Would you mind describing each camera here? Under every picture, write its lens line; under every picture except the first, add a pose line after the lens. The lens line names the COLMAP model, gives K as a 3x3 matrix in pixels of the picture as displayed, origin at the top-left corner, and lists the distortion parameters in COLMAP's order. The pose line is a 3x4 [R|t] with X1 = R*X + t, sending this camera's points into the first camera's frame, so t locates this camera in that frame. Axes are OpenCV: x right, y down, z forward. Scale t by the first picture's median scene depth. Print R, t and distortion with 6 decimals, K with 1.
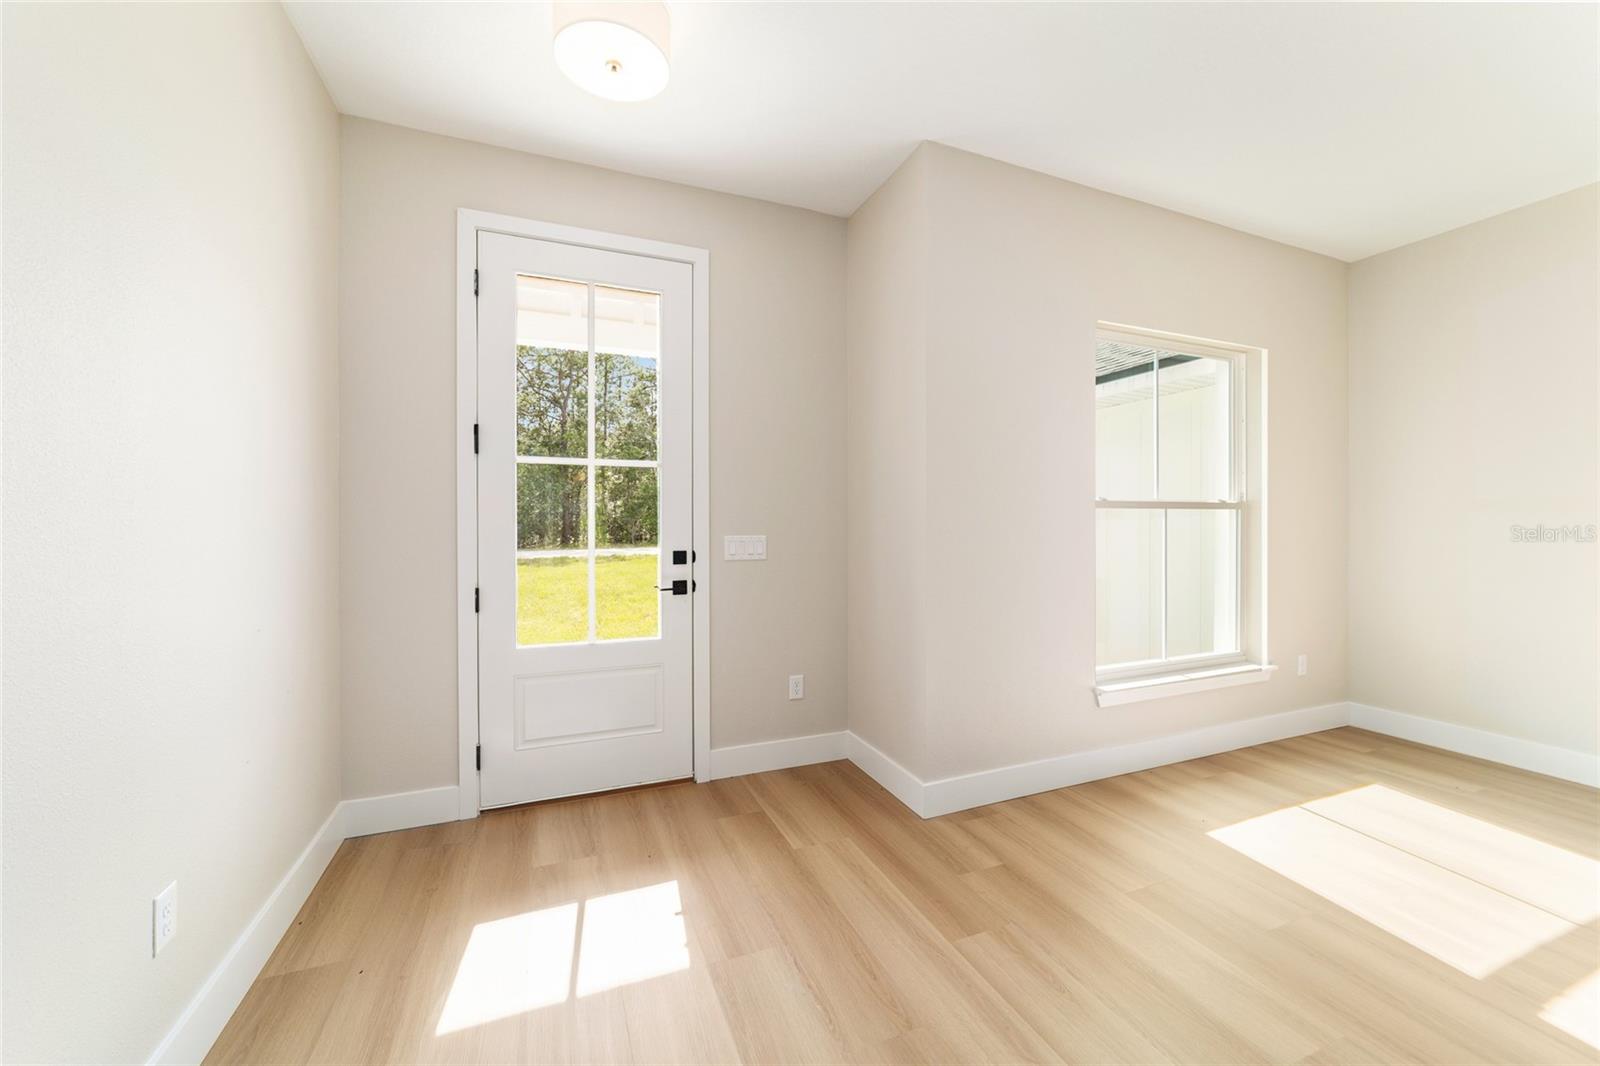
lens RADIAL K [[614.2, 0, 800.1], [0, 614.2, 527.4], [0, 0, 1]] dist [-0.022188, 0.008885]
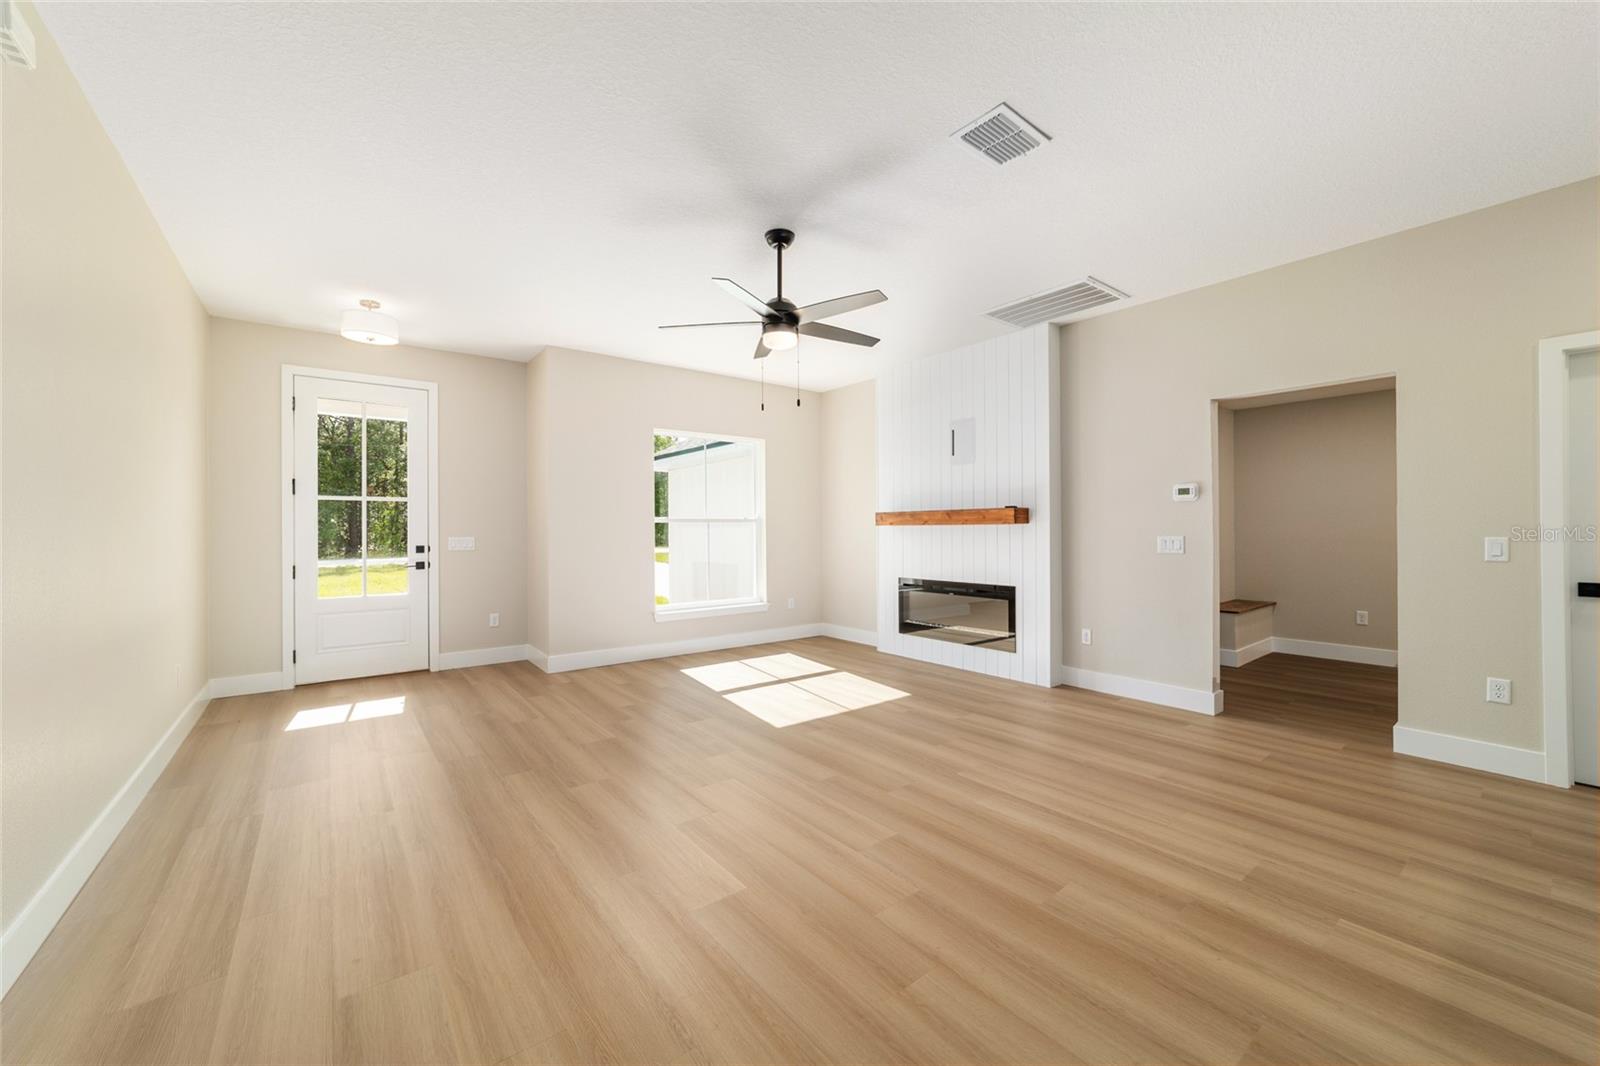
lens RADIAL K [[613.1, 0, 798.4], [0, 613.1, 528.6], [0, 0, 1]] dist [-0.019899, 0.009260]
pose [[0.964803, -0.004469, 0.262937, 0.432557], [0.006575, 0.999953, -0.007131, 0.007218], [-0.262893, 0.008609, 0.964787, -1.097652]]
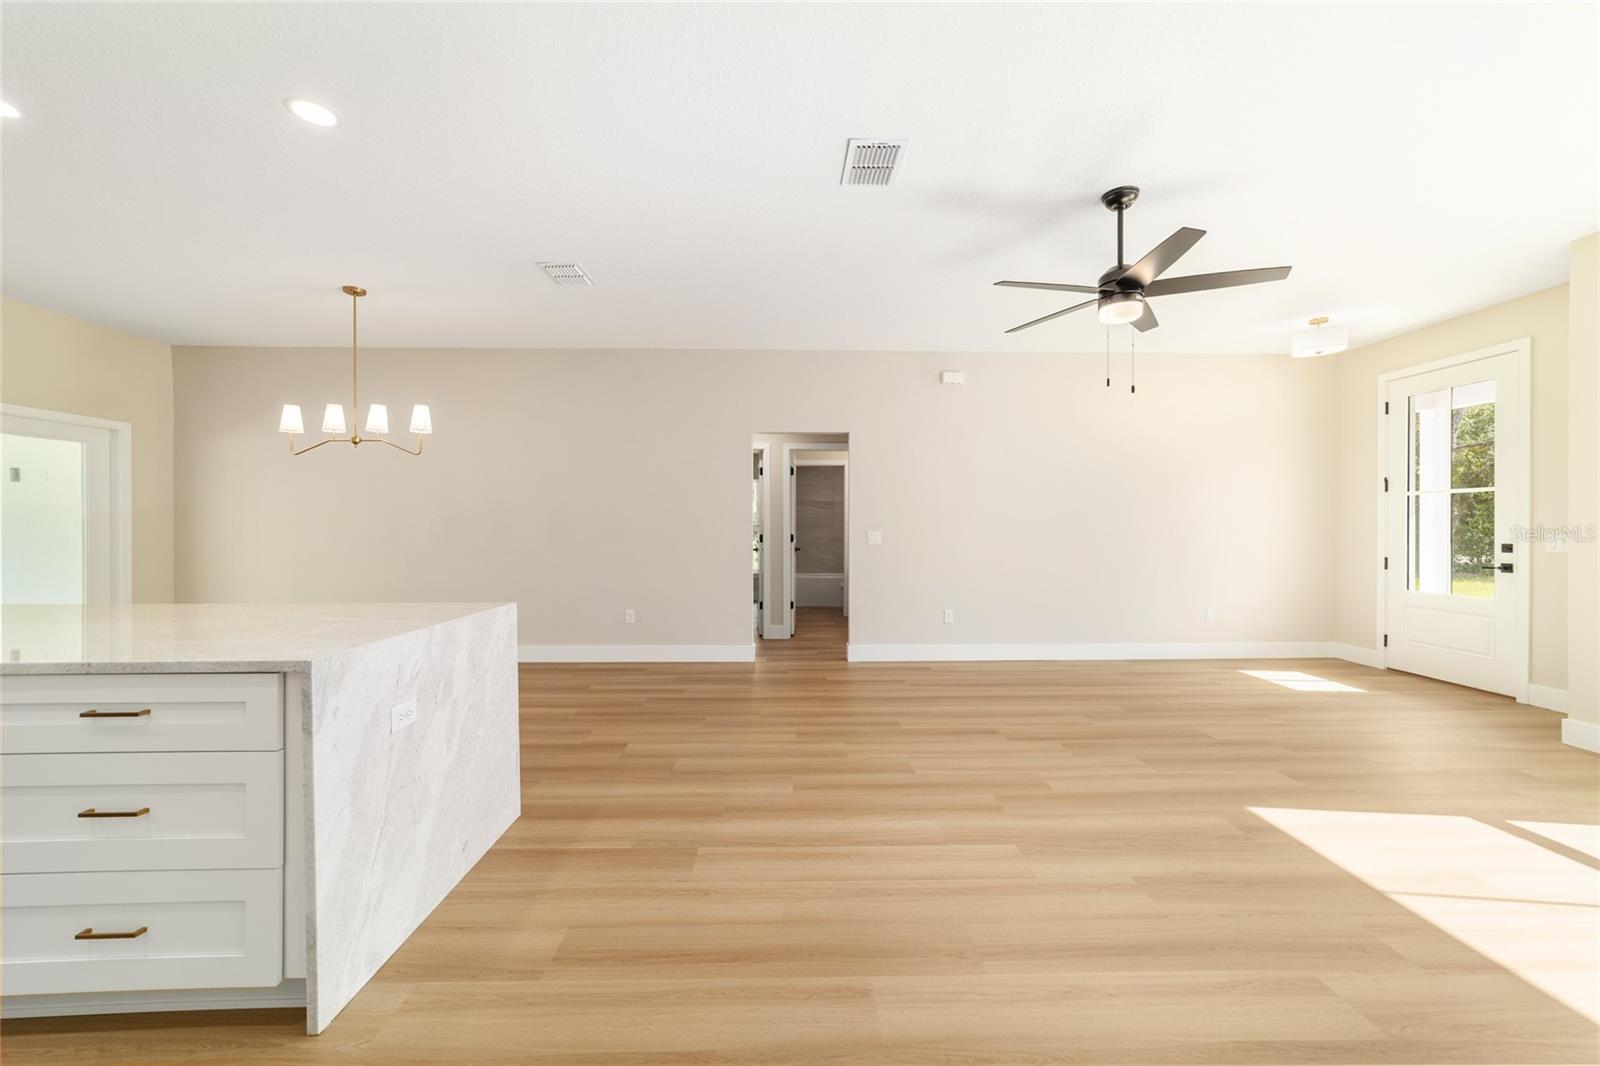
lens RADIAL K [[613.1, 0, 798.4], [0, 613.1, 528.6], [0, 0, 1]] dist [-0.019899, 0.009260]
pose [[-0.364955, 0.003334, -0.931019, 1.885561], [-0.005935, 0.999965, 0.005907, 0.002063], [0.931006, 0.007682, -0.364922, -0.082582]]
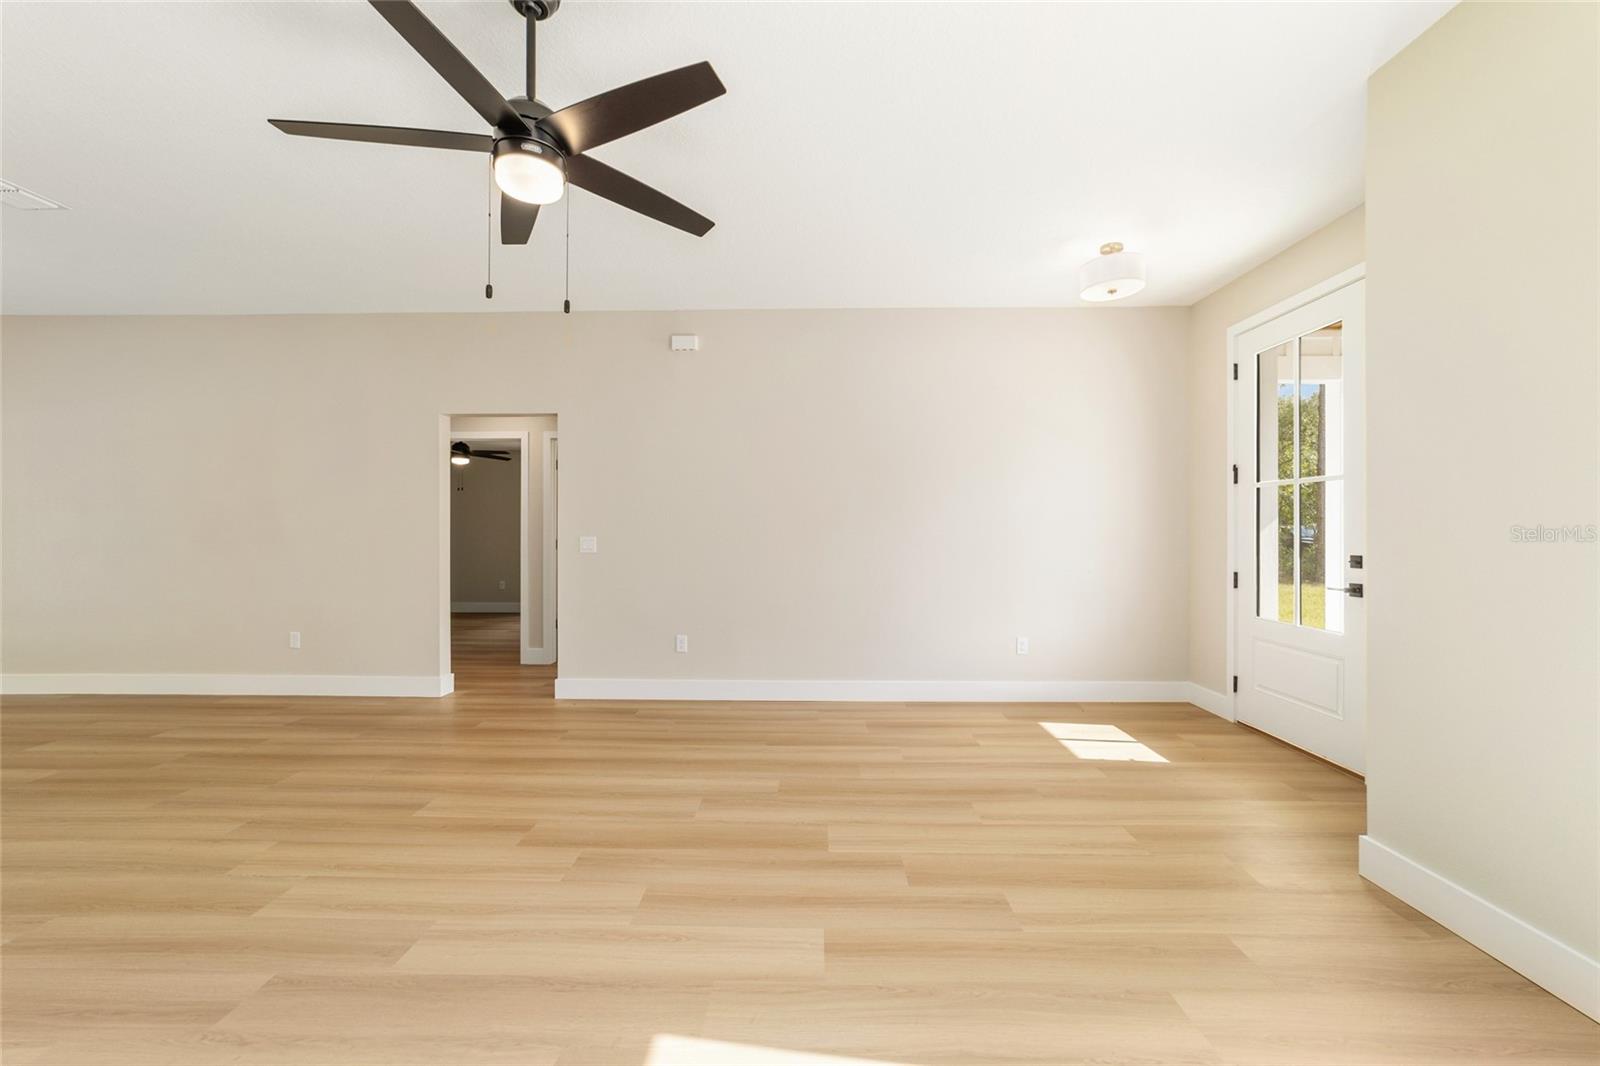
lens RADIAL K [[613.1, 0, 798.4], [0, 613.1, 528.6], [0, 0, 1]] dist [-0.019899, 0.009260]
pose [[-0.409439, -0.002930, -0.912333, 1.176551], [-0.005896, 0.999982, -0.000566, -0.001649], [0.912318, 0.005147, -0.409449, 0.568564]]
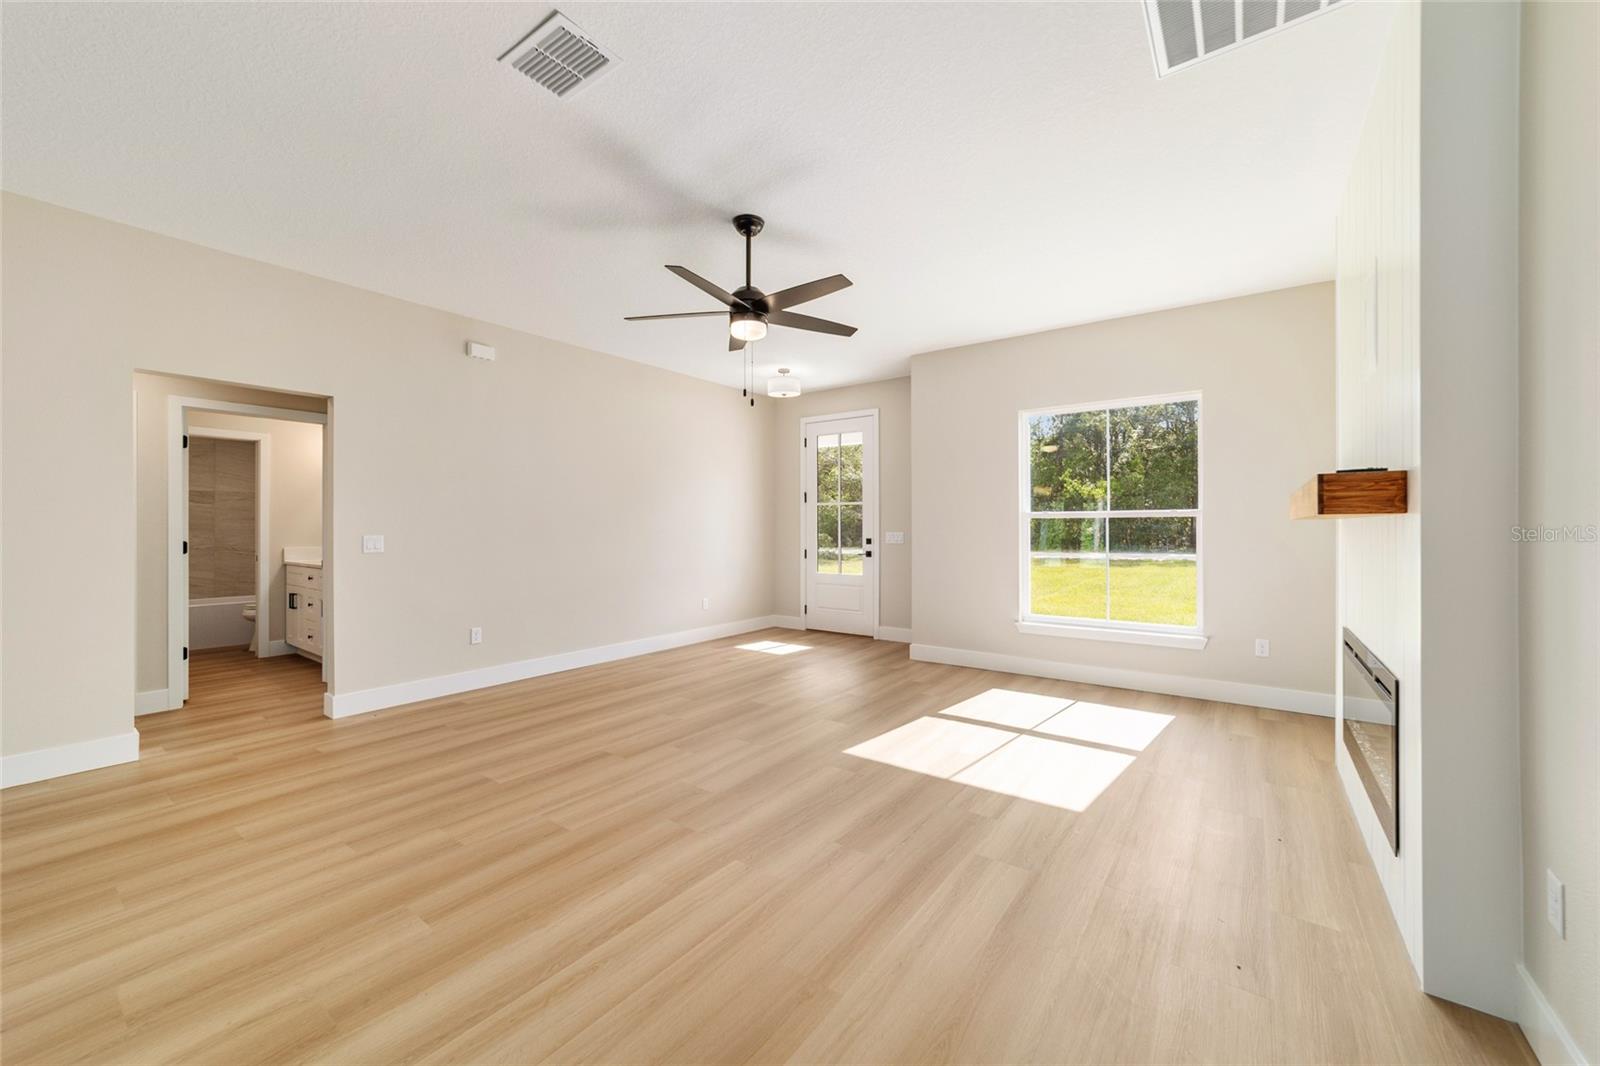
lens RADIAL K [[614.2, 0, 800.1], [0, 614.2, 527.4], [0, 0, 1]] dist [-0.022188, 0.008885]
pose [[0.516626, -0.000805, -0.856211, 1.732606], [-0.003333, 0.999990, -0.002952, 0.003302], [0.856205, 0.004379, 0.516618, -0.455123]]
